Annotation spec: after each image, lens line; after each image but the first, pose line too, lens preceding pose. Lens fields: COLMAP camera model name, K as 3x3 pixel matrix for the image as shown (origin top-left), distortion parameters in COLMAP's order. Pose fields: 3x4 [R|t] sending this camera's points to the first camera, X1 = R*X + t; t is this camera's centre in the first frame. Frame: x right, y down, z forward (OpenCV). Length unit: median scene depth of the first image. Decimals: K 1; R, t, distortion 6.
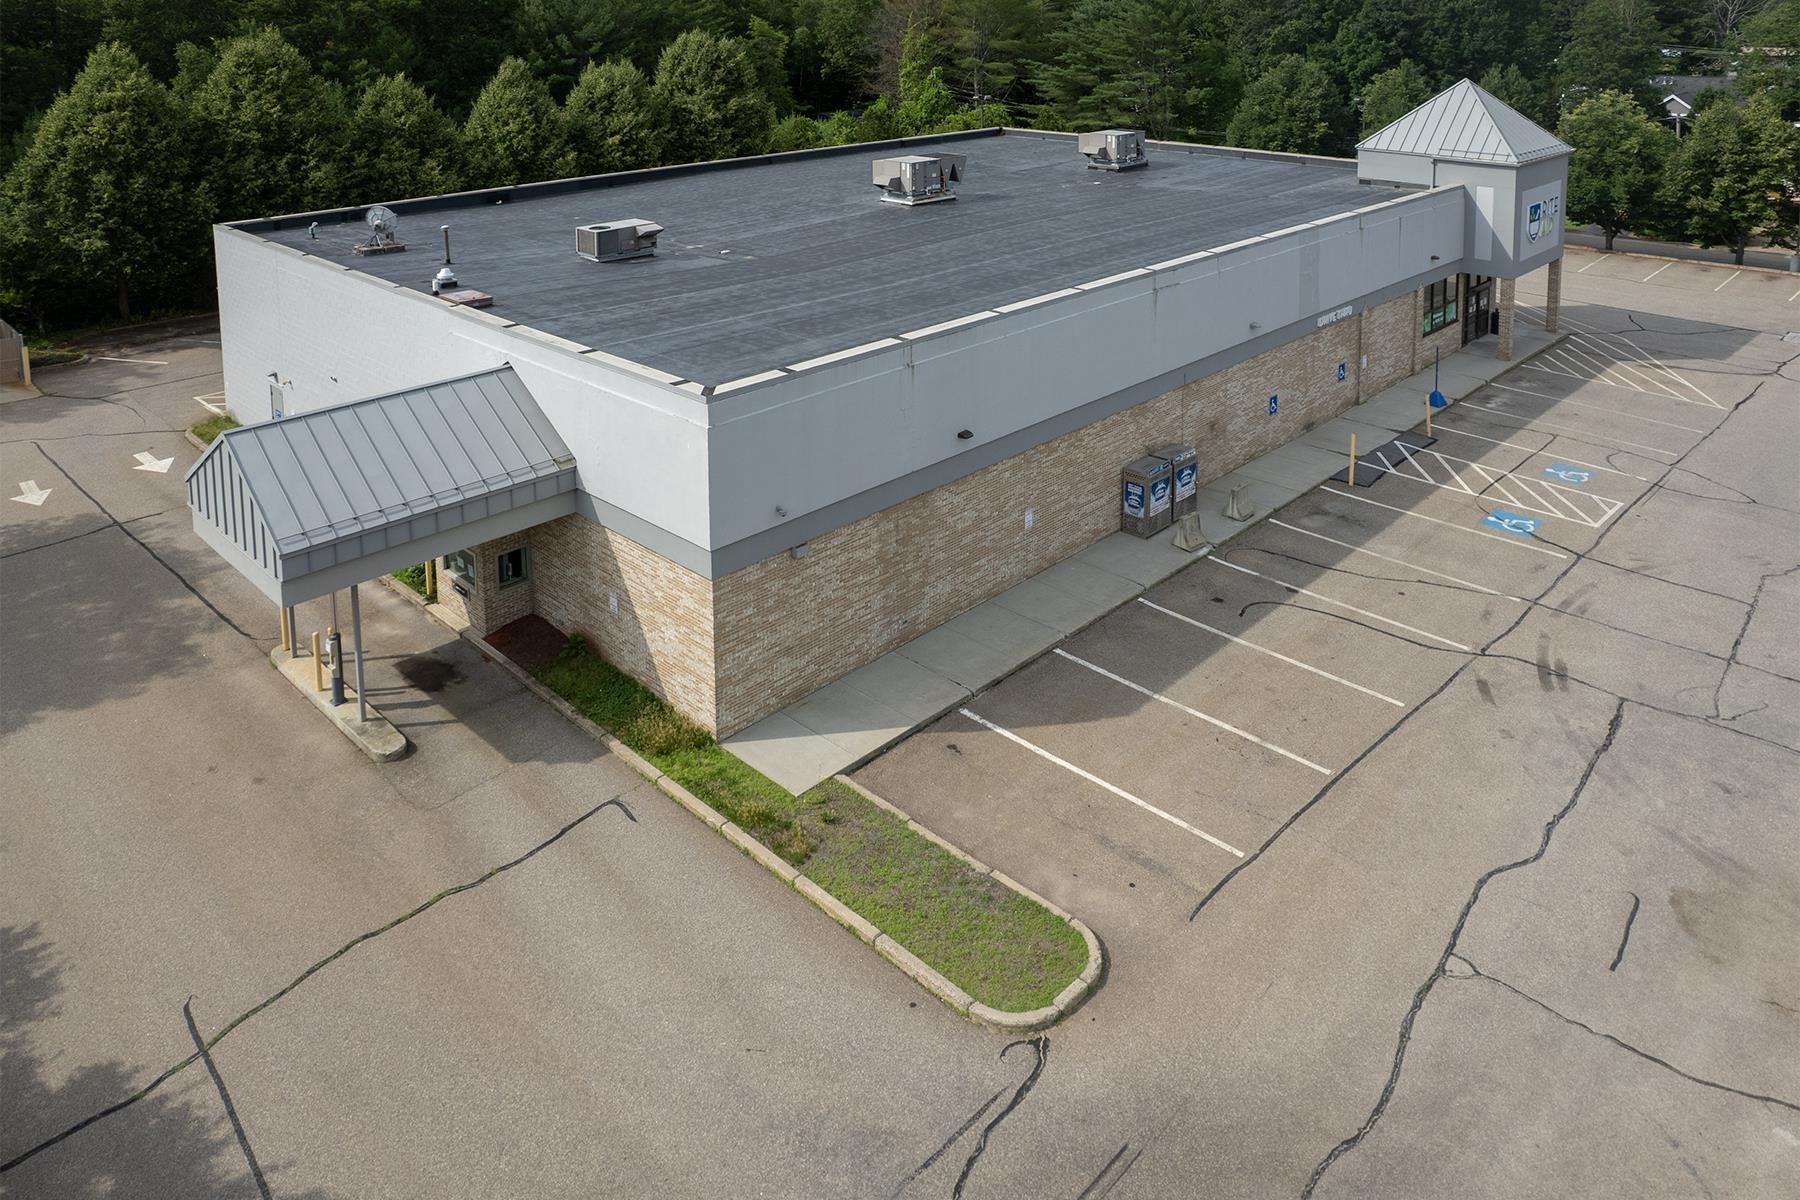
lens RADIAL K [[1239.4, 0, 894.1], [0, 1239.4, 225.8], [0, 0, 1]] dist [-0.019233, 0.014845]
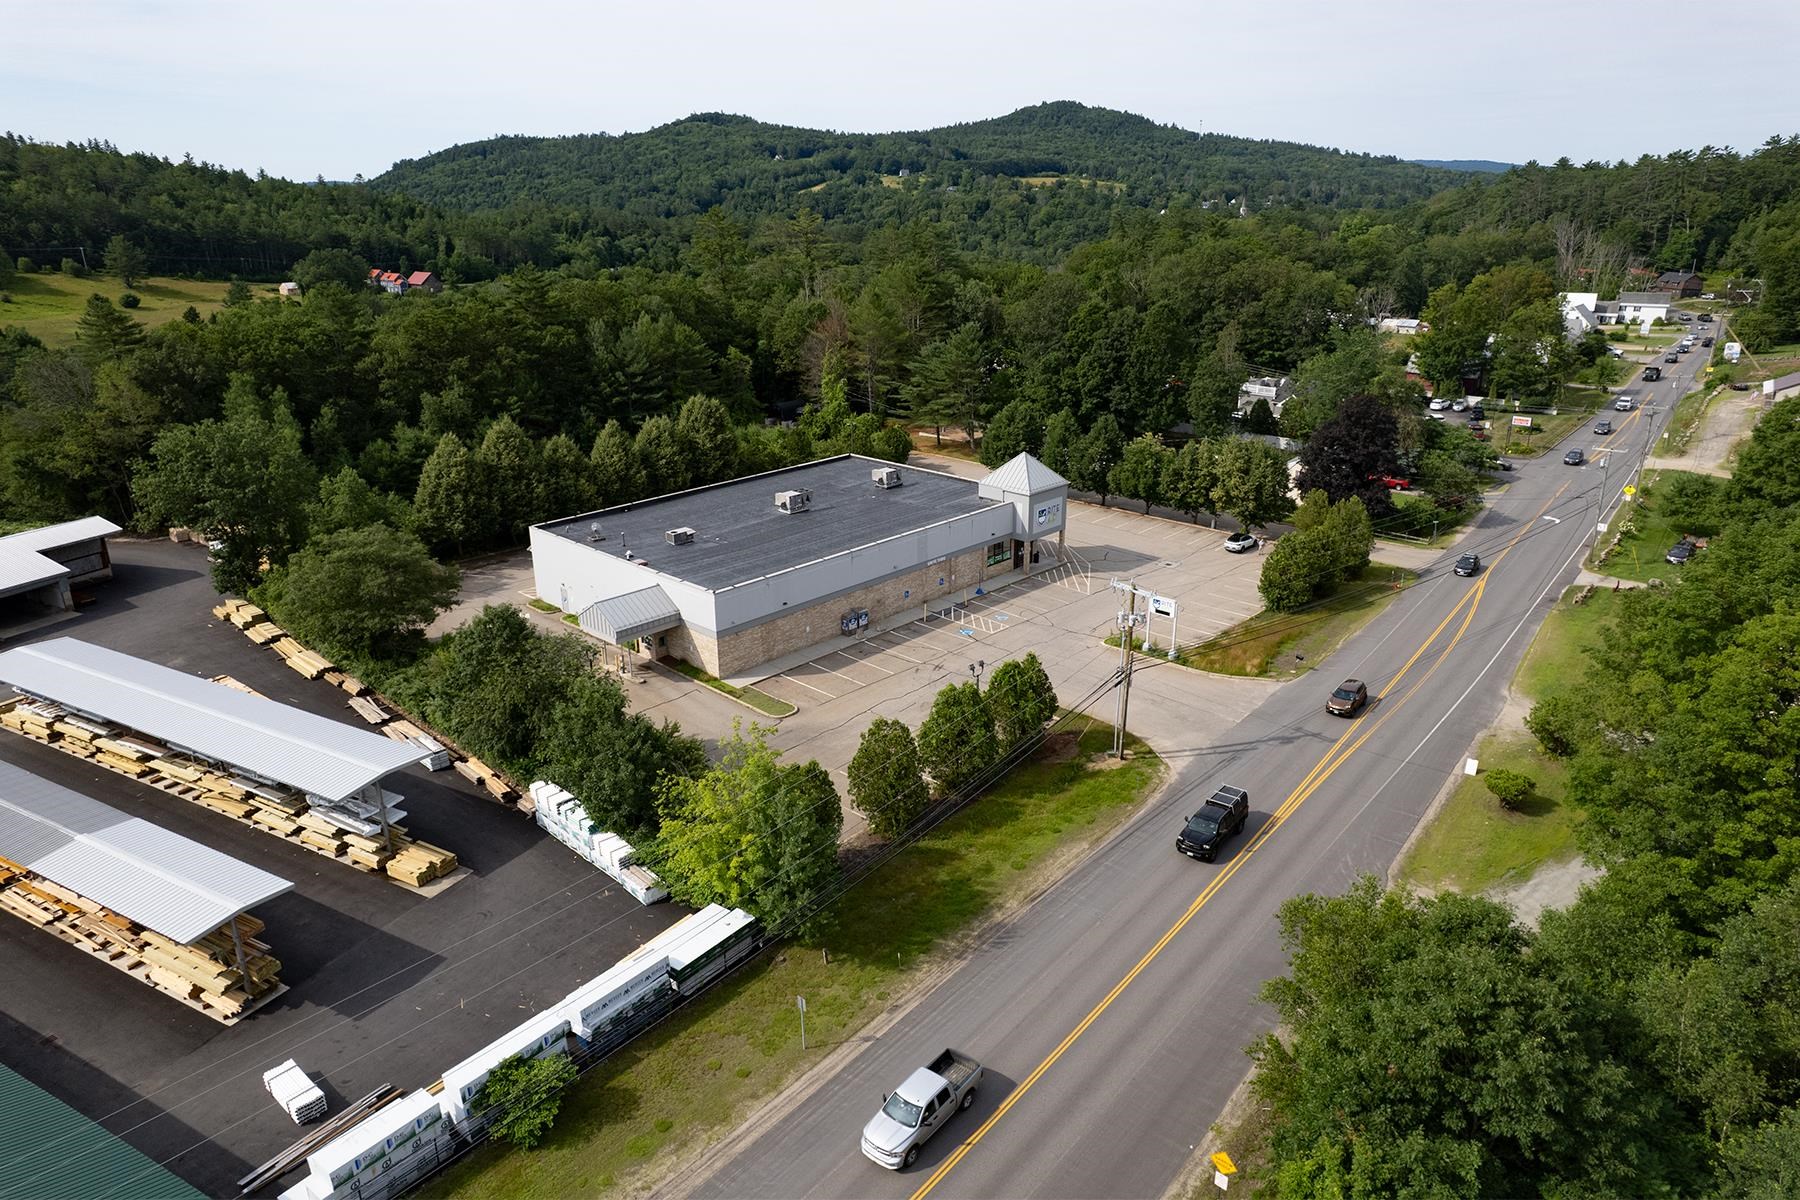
lens RADIAL K [[1160.0, 0, 886.5], [0, 1160.0, 599.3], [0, 0, 1]] dist [-0.041070, 0.034252]
pose [[0.999924, 0.002451, 0.012090, 0.261974], [-0.004475, 0.985386, 0.170278, -0.357615], [-0.011496, -0.170319, 0.985322, -1.970986]]
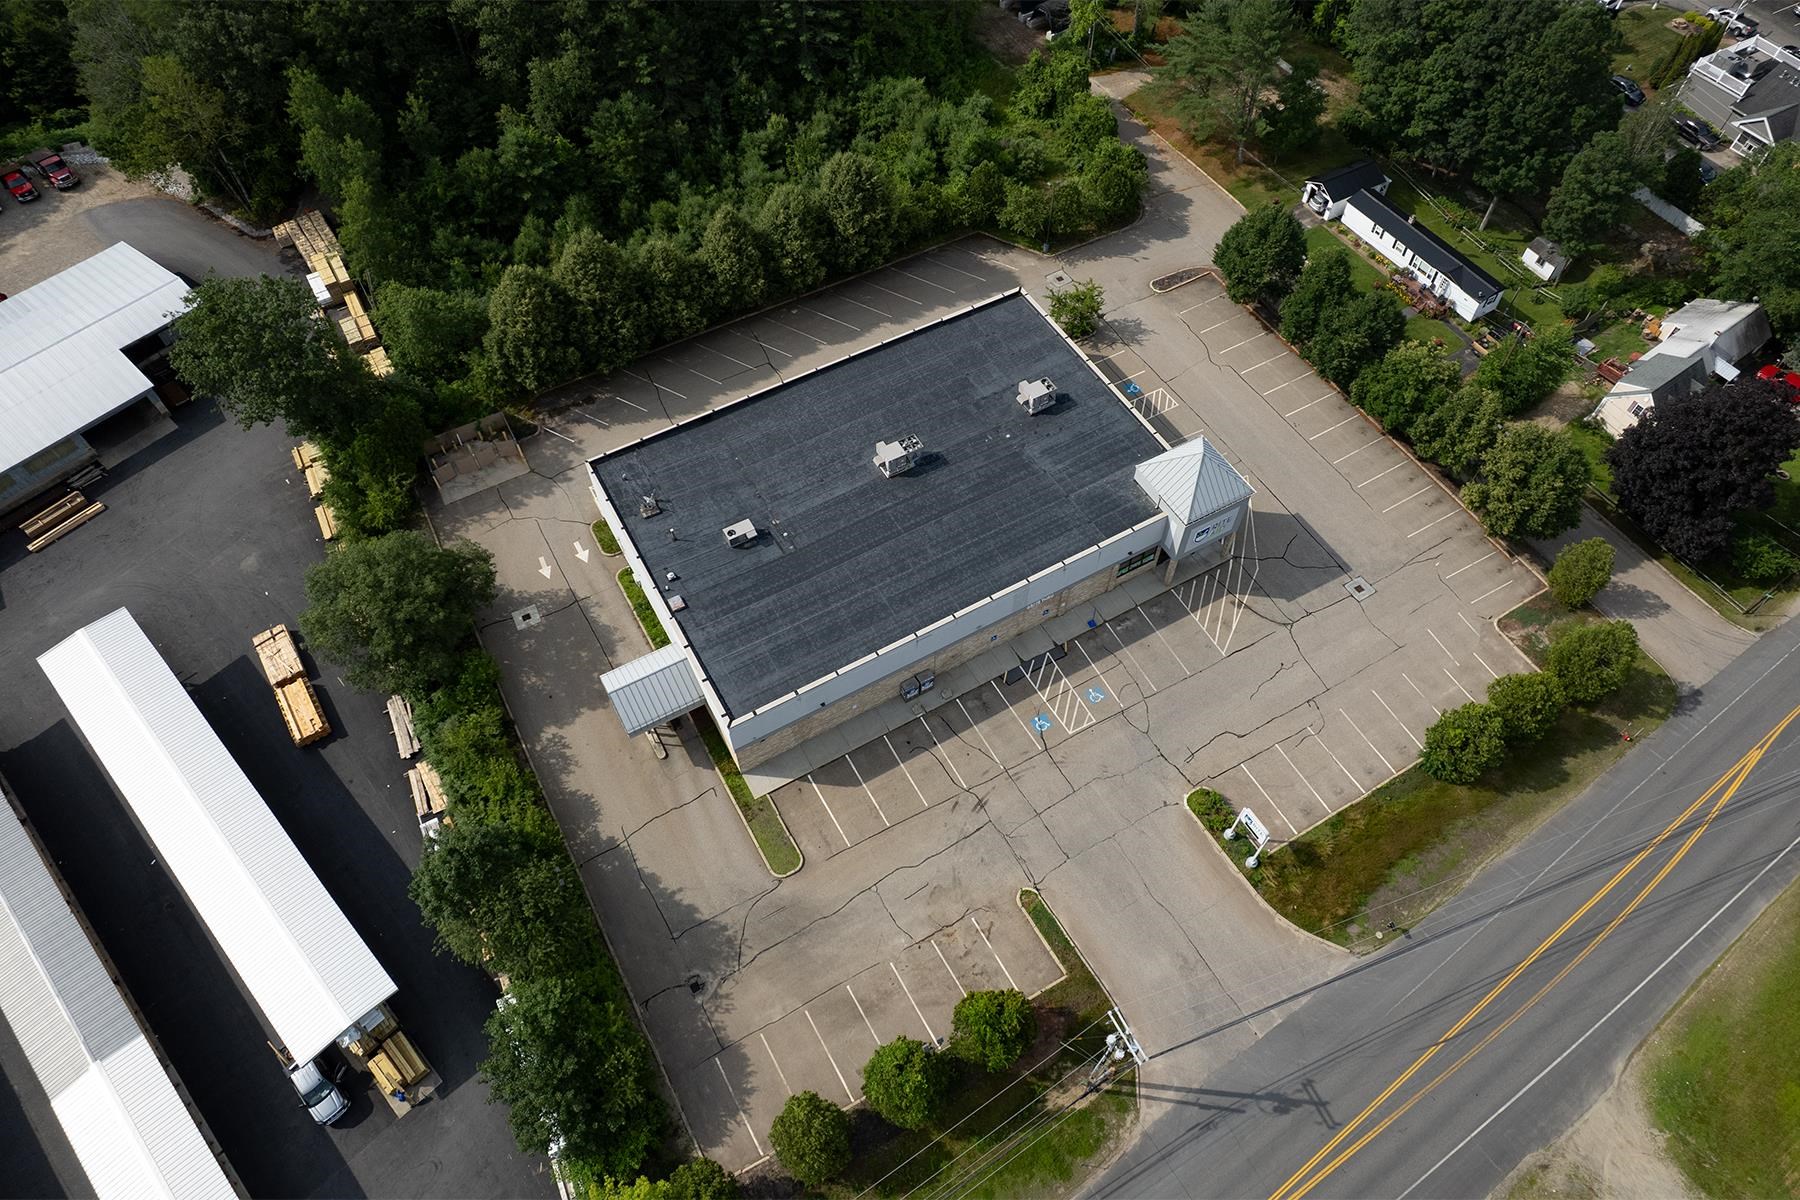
lens RADIAL K [[1160.0, 0, 897.6], [0, 1160.0, 600.4], [0, 0, 1]] dist [-0.041070, 0.034252]
pose [[0.961456, 0.227623, -0.154241, 0.535783], [-0.047728, 0.690605, 0.721656, -1.823839], [0.270785, -0.686479, 0.674850, -0.650699]]
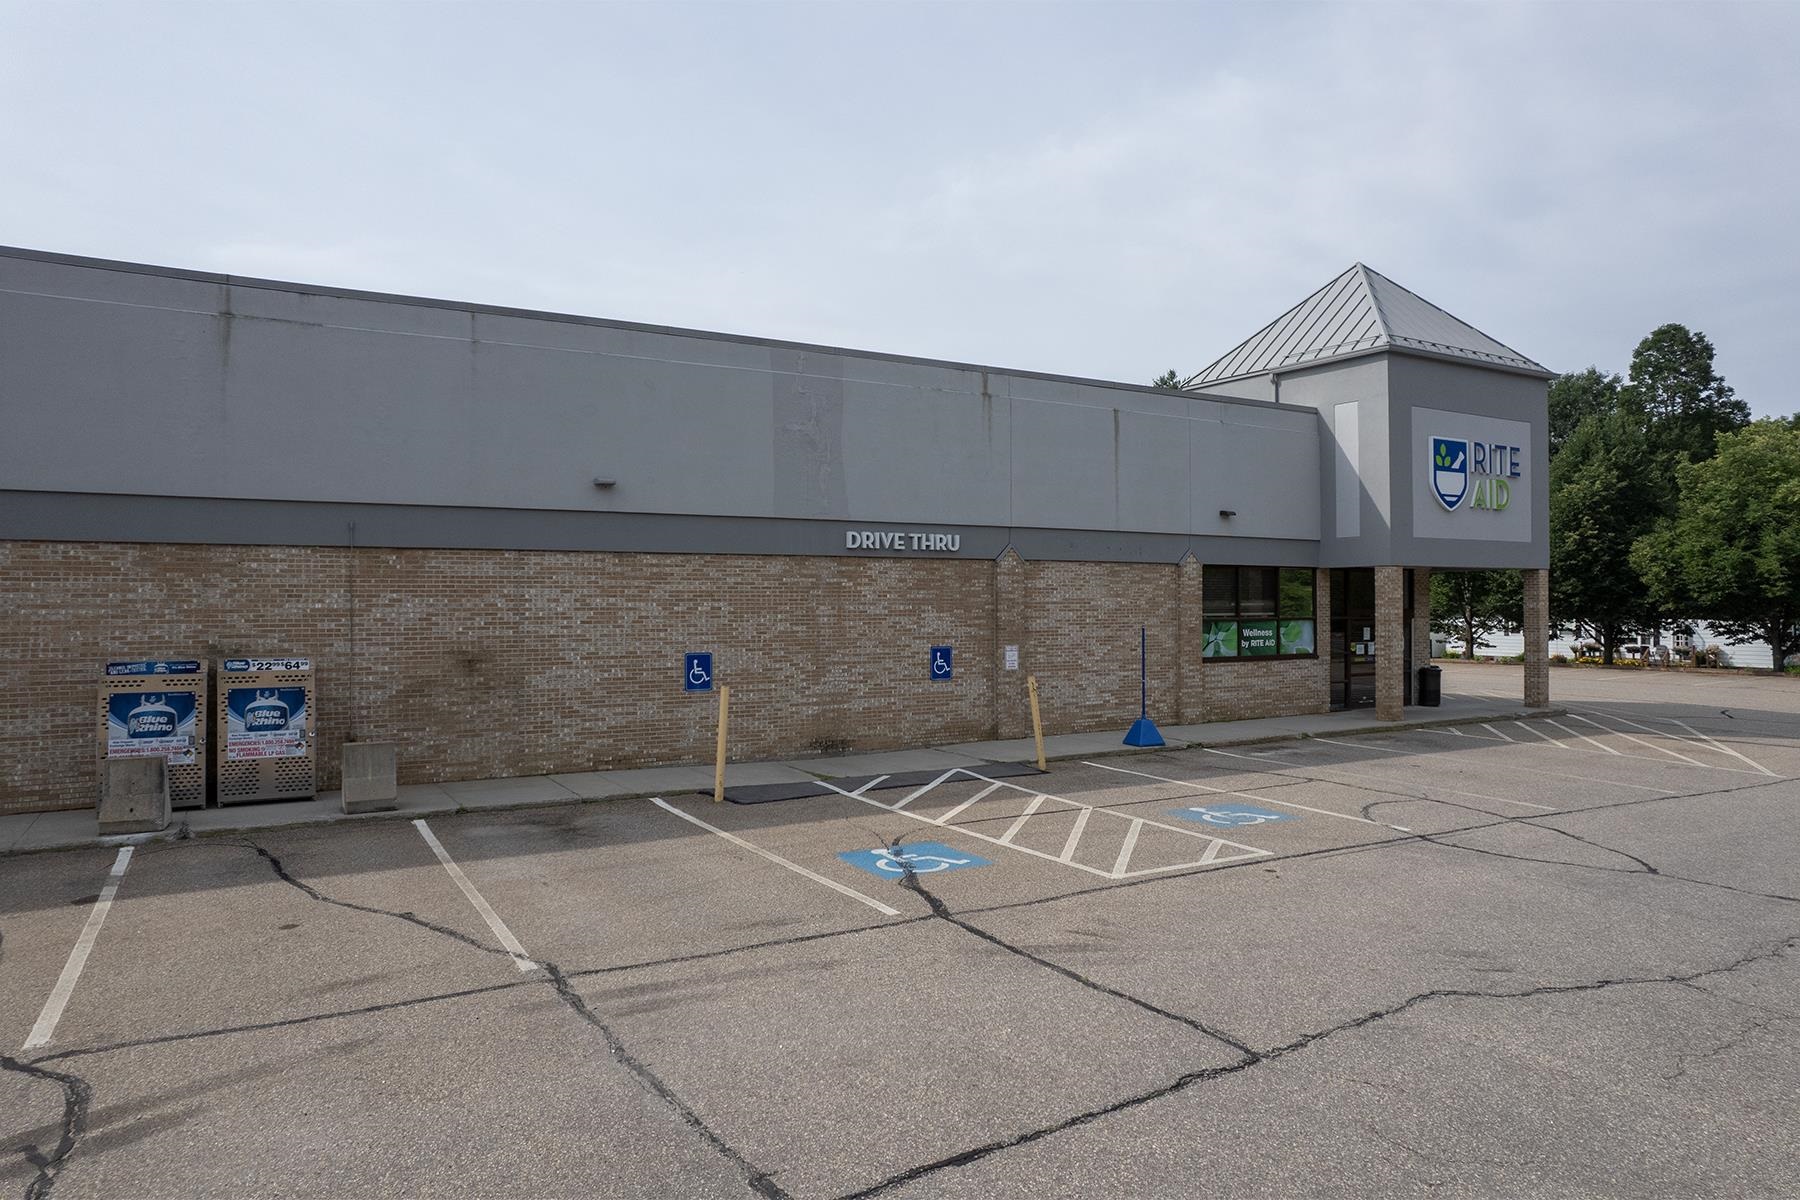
lens RADIAL K [[1160.0, 0, 899.8], [0, 1160.0, 586.0], [0, 0, 1]] dist [-0.041070, 0.034252]
pose [[0.965356, 0.007667, -0.260824, 0.606039], [-0.054546, 0.983414, -0.172979, 0.221994], [0.255171, 0.181213, 0.949763, 0.629912]]
